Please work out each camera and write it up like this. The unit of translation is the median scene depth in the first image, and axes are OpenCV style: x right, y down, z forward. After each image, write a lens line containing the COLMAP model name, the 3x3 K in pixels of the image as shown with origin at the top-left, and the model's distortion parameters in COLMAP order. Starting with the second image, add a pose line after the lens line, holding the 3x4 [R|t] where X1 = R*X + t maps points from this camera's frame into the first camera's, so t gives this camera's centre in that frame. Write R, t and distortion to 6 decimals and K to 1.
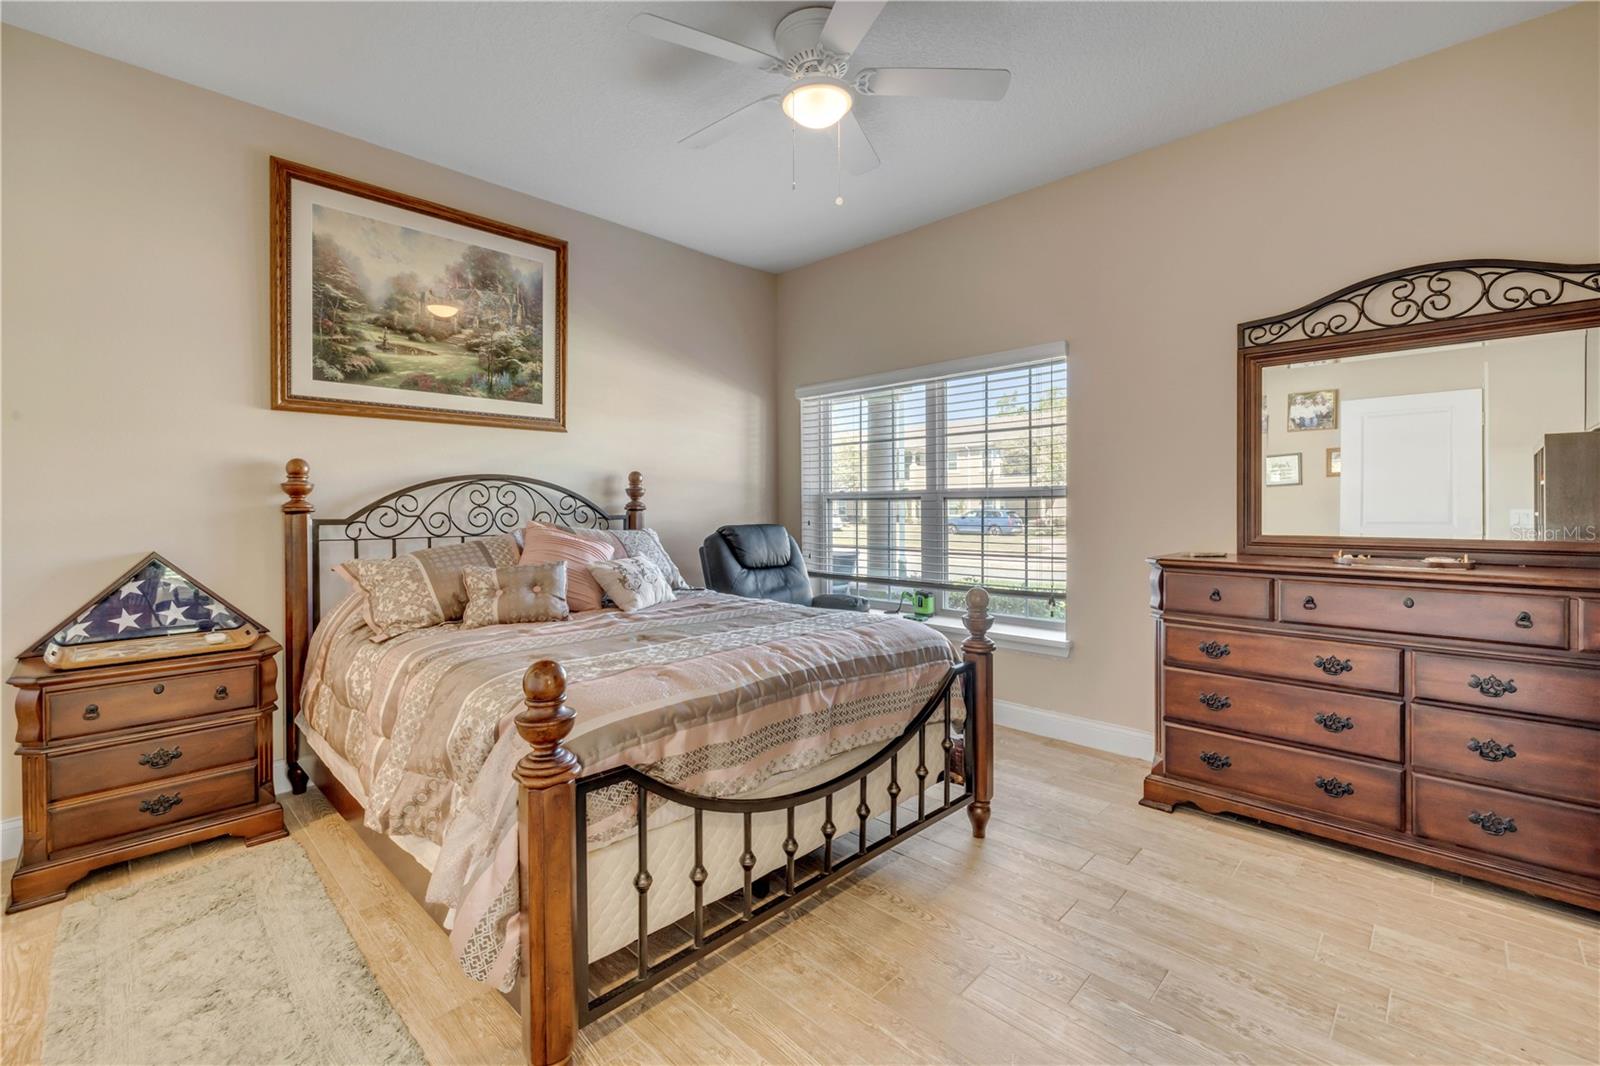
lens RADIAL K [[677.2, 0, 820.5], [0, 677.2, 504.8], [0, 0, 1]] dist [-0.003425, 0.000869]
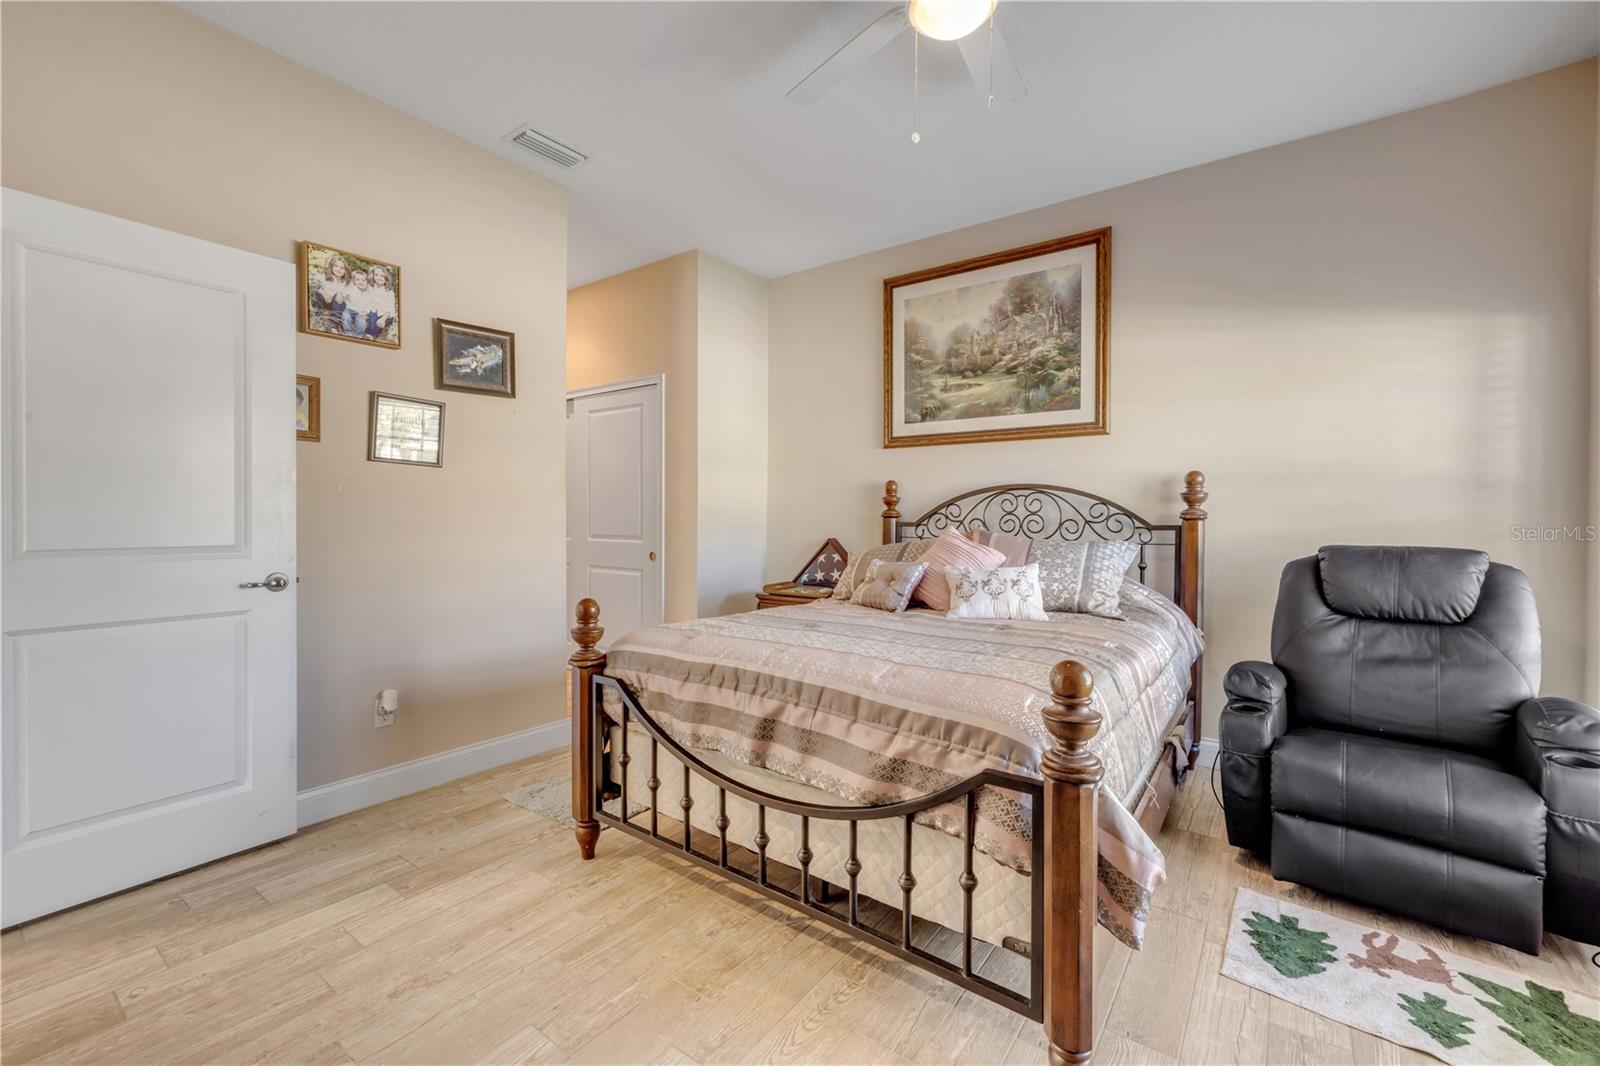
lens RADIAL K [[677.2, 0, 796.0], [0, 677.2, 523.8], [0, 0, 1]] dist [-0.003425, 0.000869]
pose [[0.119851, 0.017452, -0.992638, 0.566793], [-0.002872, 0.999847, 0.017232, 0.000938], [0.992788, 0.000785, 0.119883, 0.533557]]
